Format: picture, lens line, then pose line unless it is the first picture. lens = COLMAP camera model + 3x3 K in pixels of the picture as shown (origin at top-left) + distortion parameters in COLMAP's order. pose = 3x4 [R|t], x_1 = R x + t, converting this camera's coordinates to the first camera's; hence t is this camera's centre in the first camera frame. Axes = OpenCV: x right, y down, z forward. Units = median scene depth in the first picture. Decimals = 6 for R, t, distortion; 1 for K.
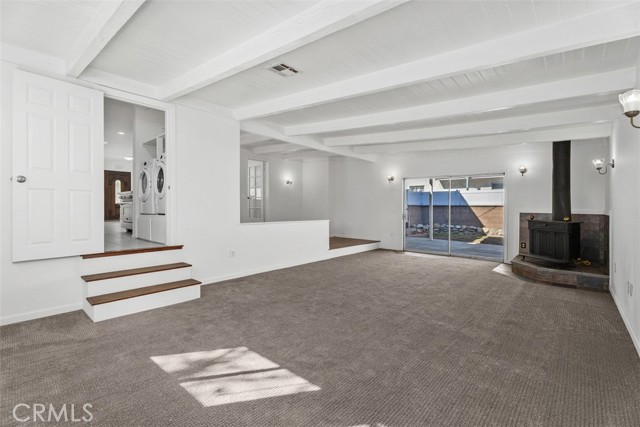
lens RADIAL K [[285.3, 0, 319.0], [0, 285.3, 210.4], [0, 0, 1]] dist [-0.000195, -0.000118]
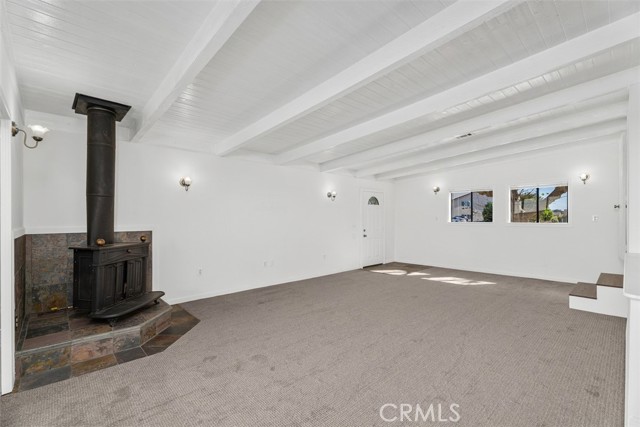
lens RADIAL K [[296.5, 0, 320.0], [0, 296.5, 213.5], [0, 0, 1]] dist [-0.000138, -0.000315]
pose [[-0.996412, -0.010512, 0.083983, 0.306726], [-0.010707, 0.999941, -0.001879, -0.031401], [-0.083958, -0.002772, -0.996465, 1.550212]]
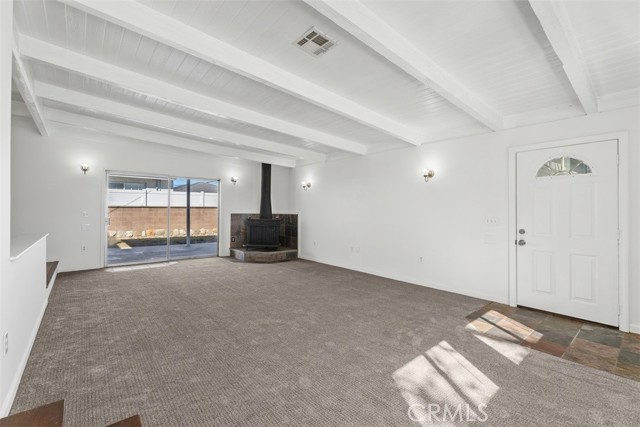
lens RADIAL K [[285.3, 0, 319.0], [0, 285.3, 210.4], [0, 0, 1]] dist [-0.000195, -0.000118]
pose [[0.164263, -0.012423, 0.986338, -0.518711], [0.010102, 0.999889, 0.010911, -0.016436], [-0.986365, 0.008172, 0.164370, 0.478684]]
